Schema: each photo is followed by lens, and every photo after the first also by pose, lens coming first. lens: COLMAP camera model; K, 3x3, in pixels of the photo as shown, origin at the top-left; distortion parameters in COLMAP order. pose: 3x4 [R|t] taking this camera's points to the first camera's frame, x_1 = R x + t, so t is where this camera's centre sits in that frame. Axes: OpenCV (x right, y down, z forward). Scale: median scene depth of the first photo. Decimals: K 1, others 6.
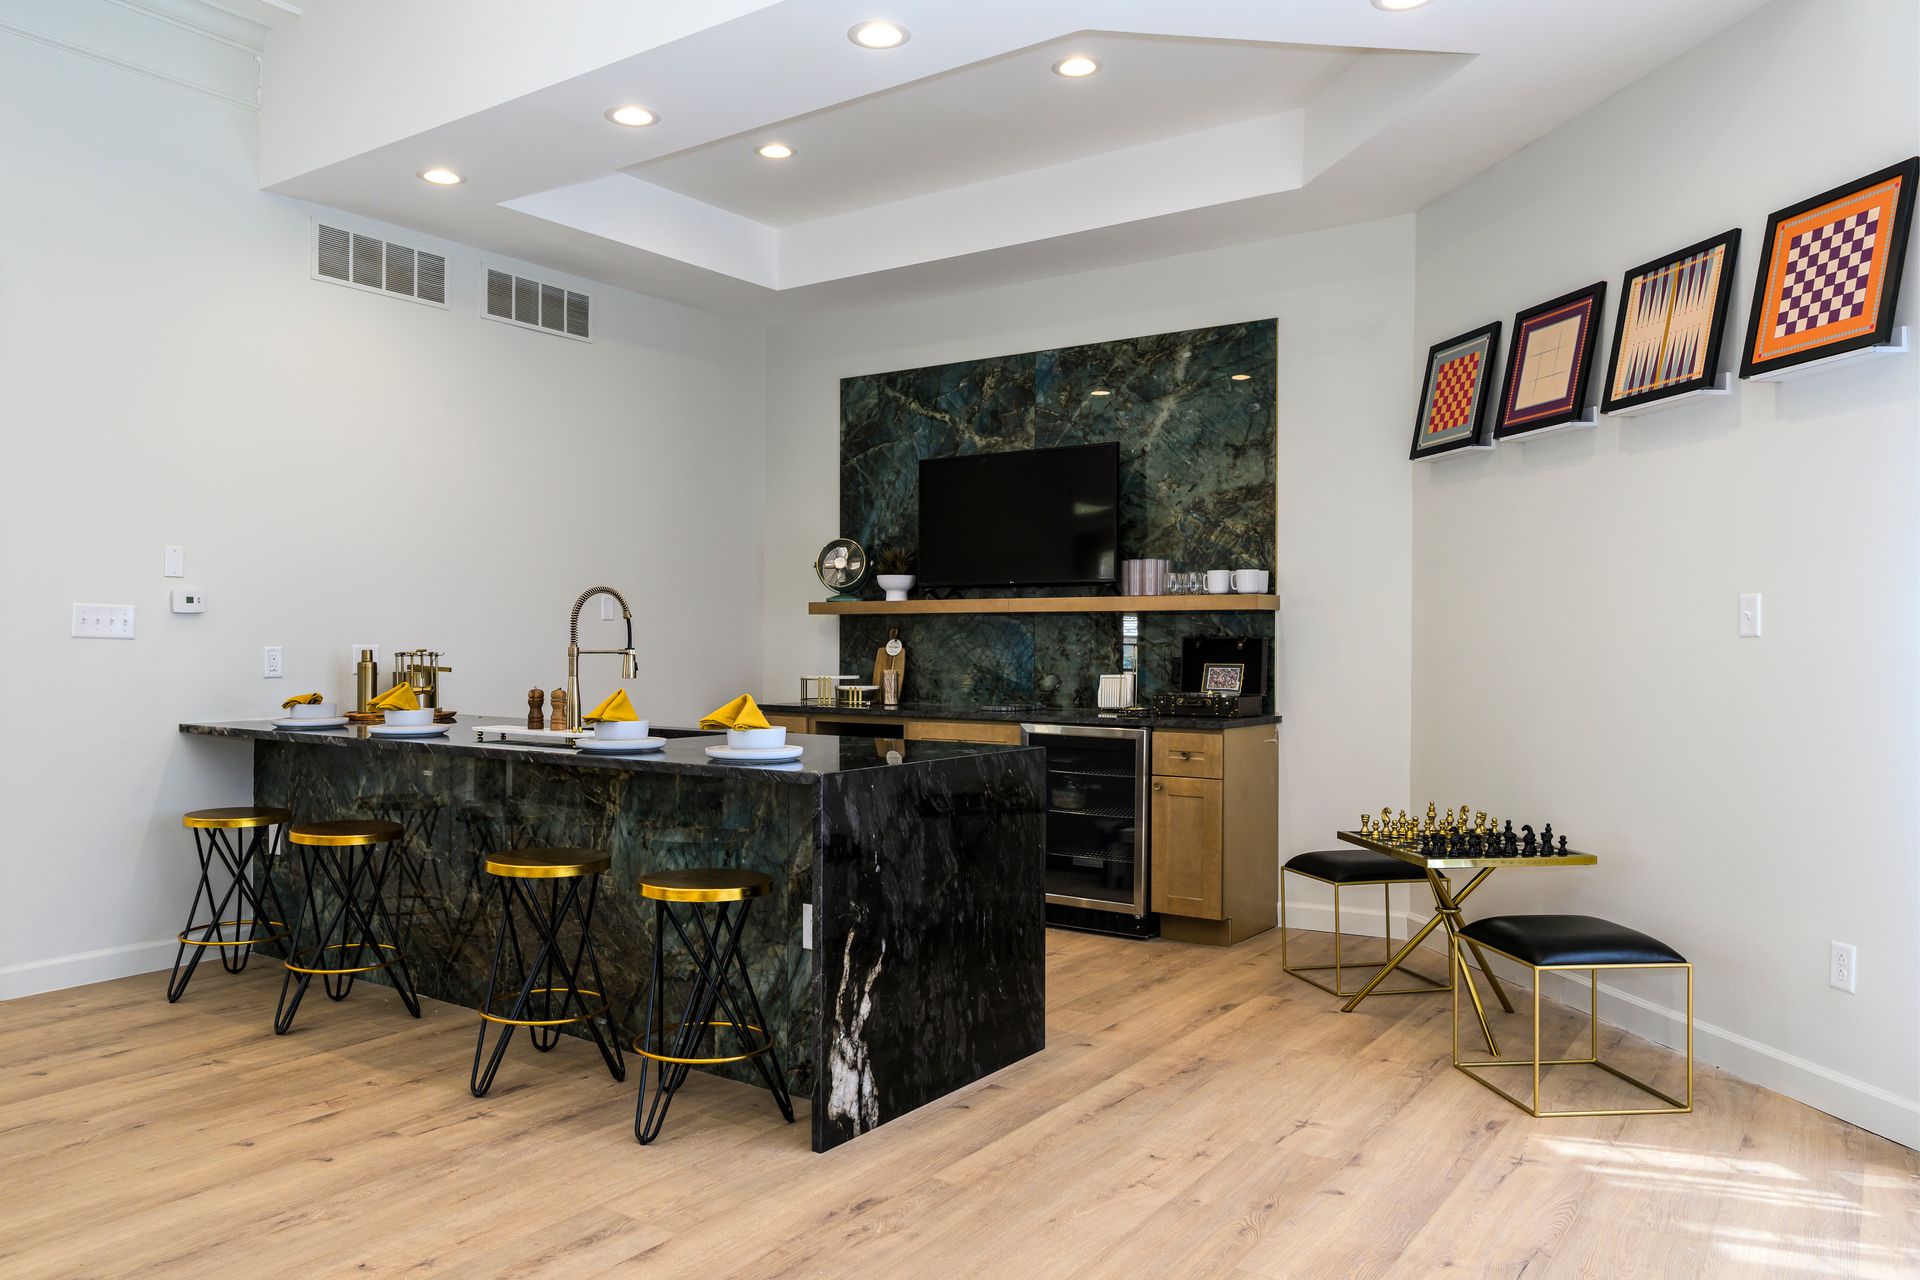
lens RADIAL K [[1306.3, 0, 957.2], [0, 1306.3, 646.7], [0, 0, 1]] dist [0.000170, 0.000633]
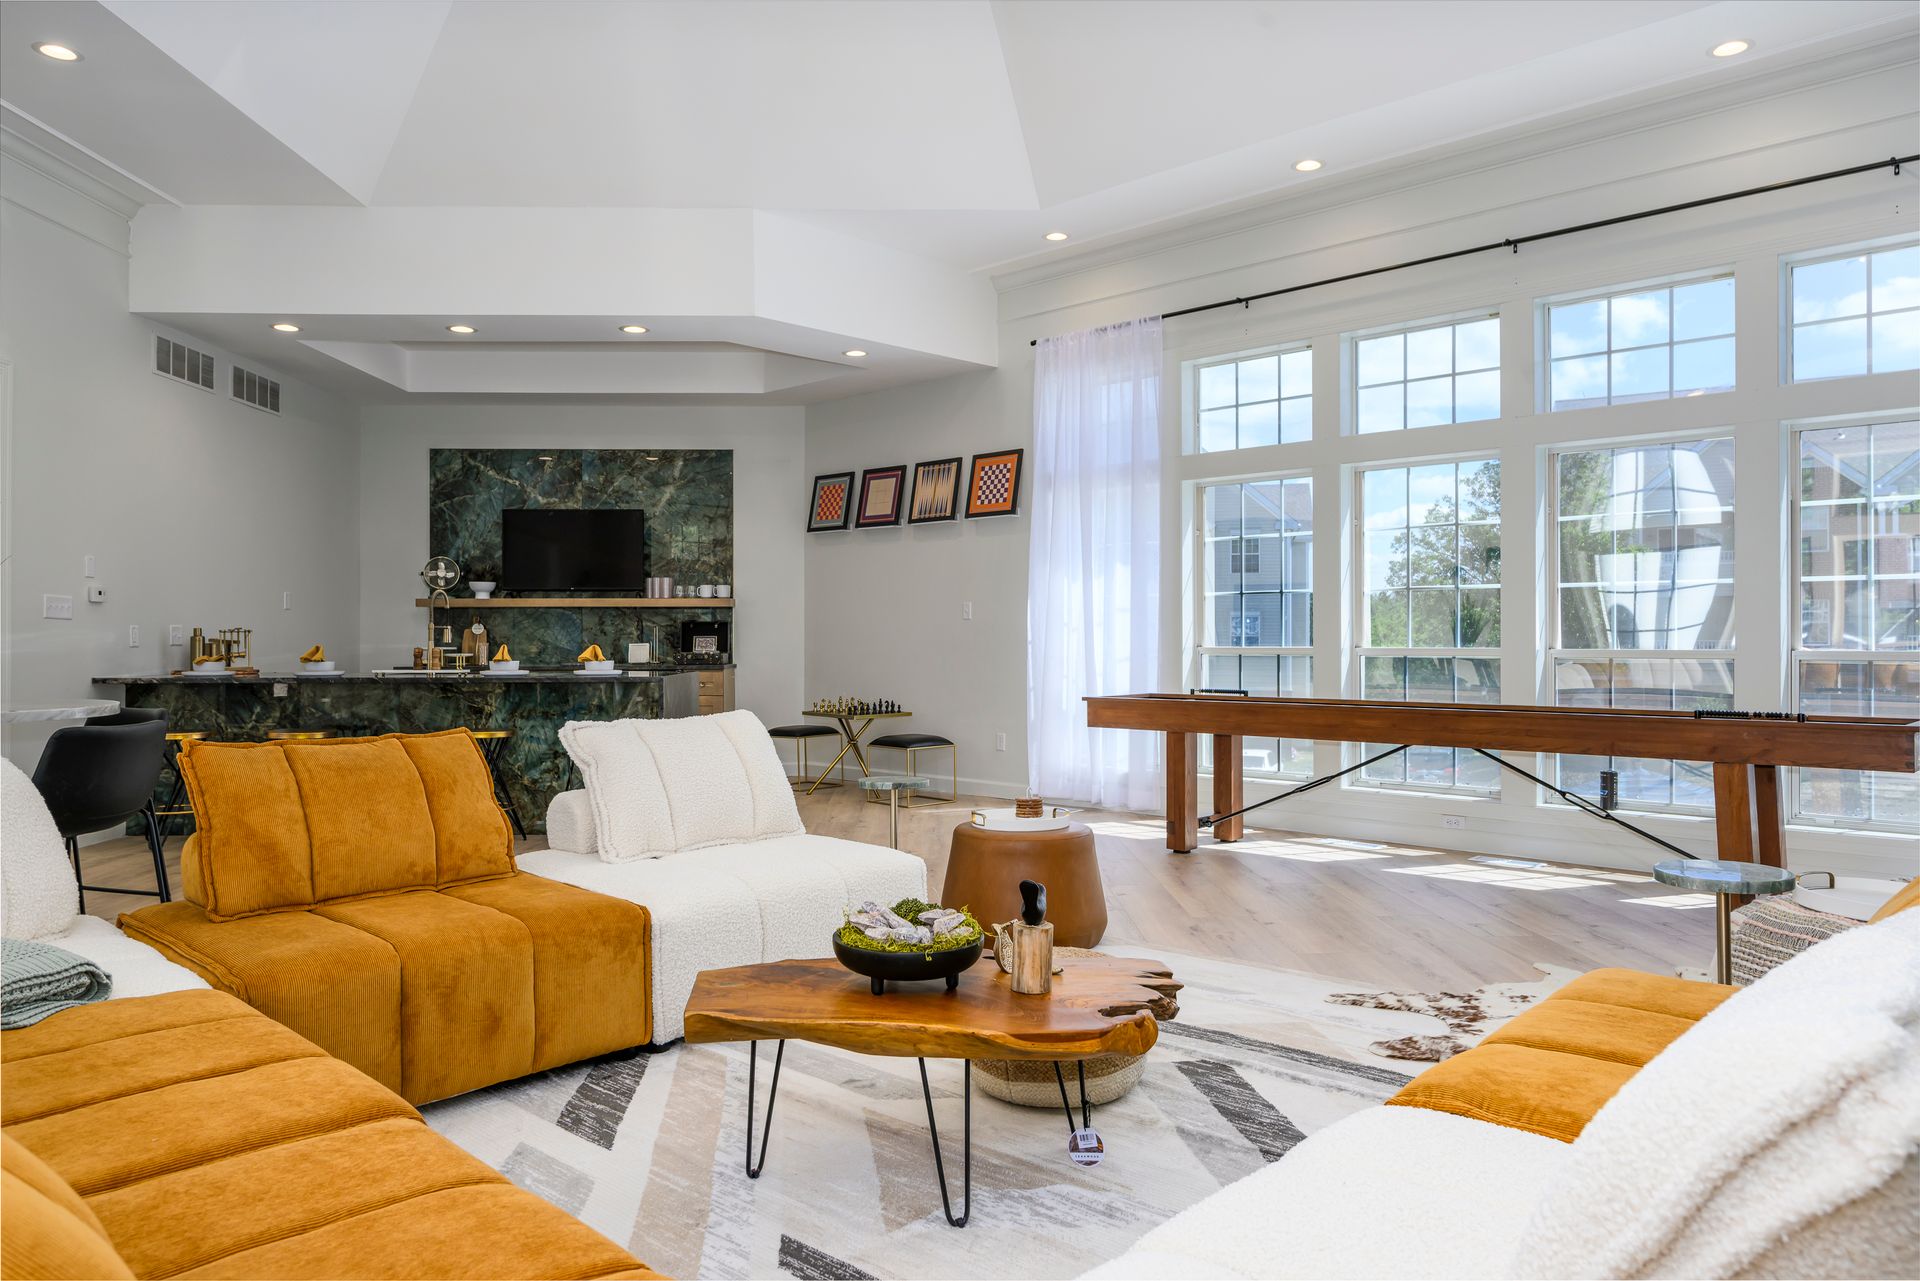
lens RADIAL K [[1306.3, 0, 962.7], [0, 1306.3, 639.8], [0, 0, 1]] dist [0.000170, 0.000633]
pose [[0.787567, -0.005936, 0.616200, -0.622416], [0.007462, 0.999972, 0.000096, 0.020151], [-0.616183, 0.004523, 0.787590, -0.640598]]
